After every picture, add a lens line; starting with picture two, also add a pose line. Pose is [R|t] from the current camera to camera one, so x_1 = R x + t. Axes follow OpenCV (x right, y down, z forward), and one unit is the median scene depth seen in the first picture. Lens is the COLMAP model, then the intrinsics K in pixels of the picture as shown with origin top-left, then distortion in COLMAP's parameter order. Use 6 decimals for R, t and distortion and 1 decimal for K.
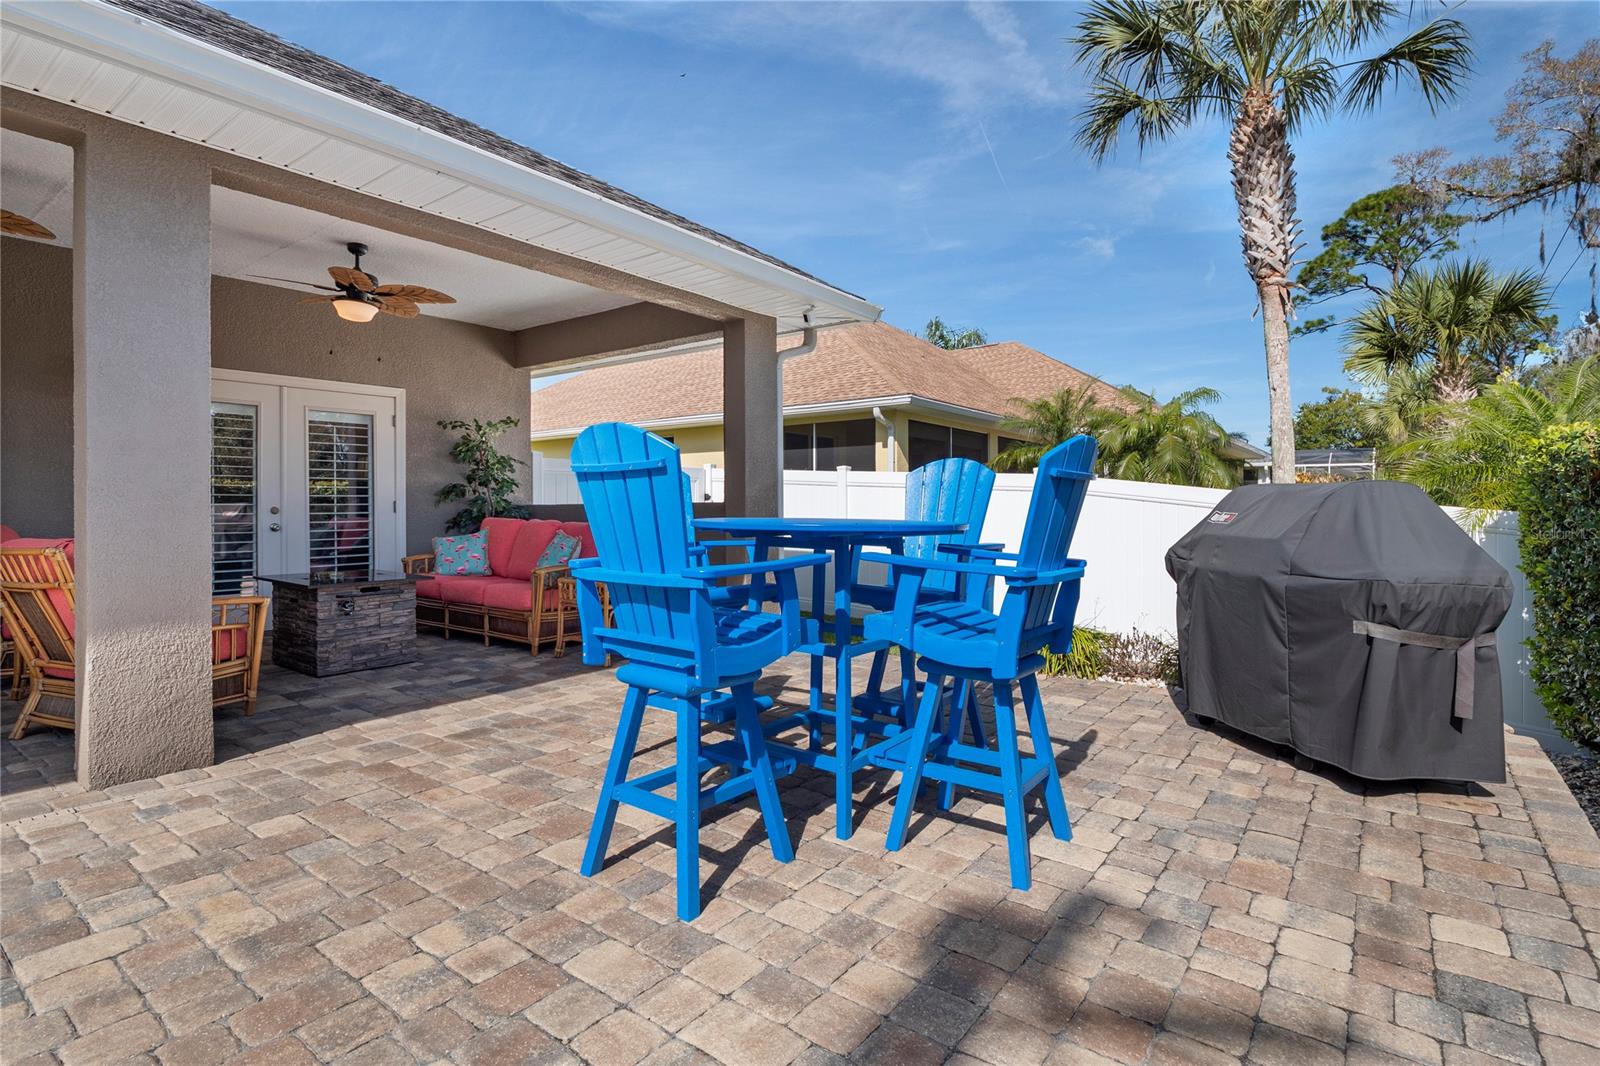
lens RADIAL K [[782.2, 0, 815.1], [0, 782.2, 500.9], [0, 0, 1]] dist [-0.022951, 0.000391]
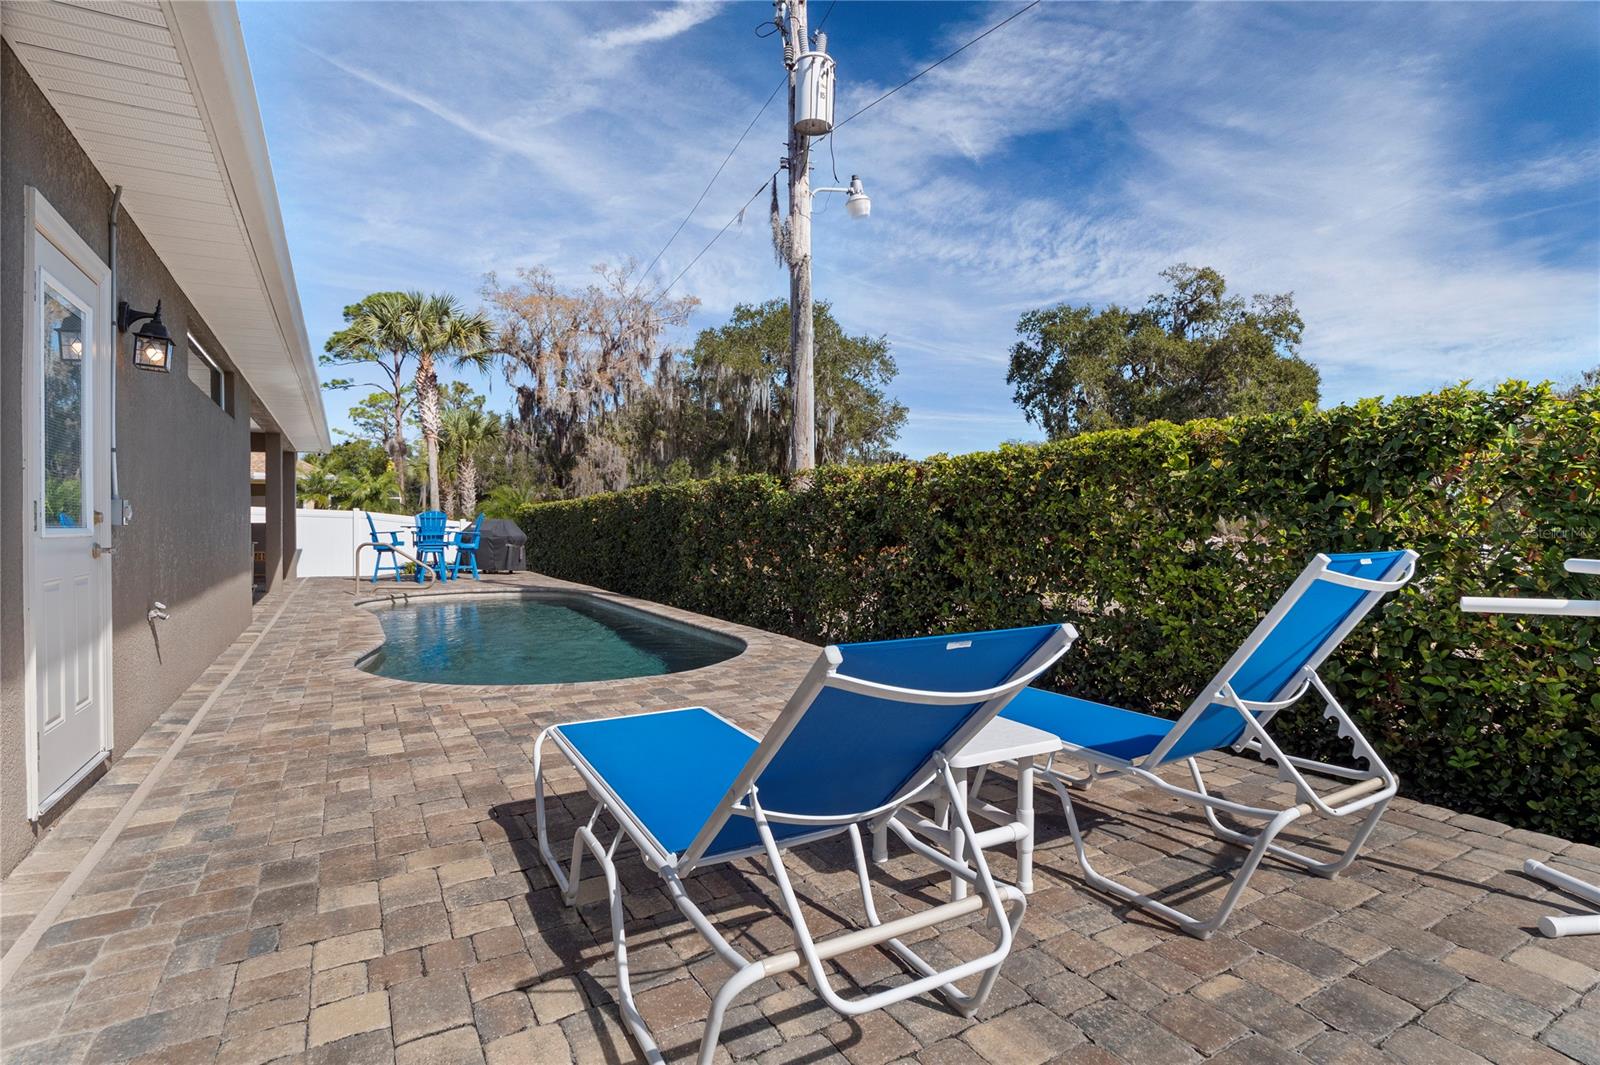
lens RADIAL K [[782.2, 0, 799.5], [0, 782.2, 527.8], [0, 0, 1]] dist [-0.022951, 0.000391]
pose [[0.395215, -0.002325, 0.918586, -0.225724], [-0.004806, 0.999978, 0.004598, 0.000283], [-0.918576, -0.006232, 0.395195, -0.198398]]
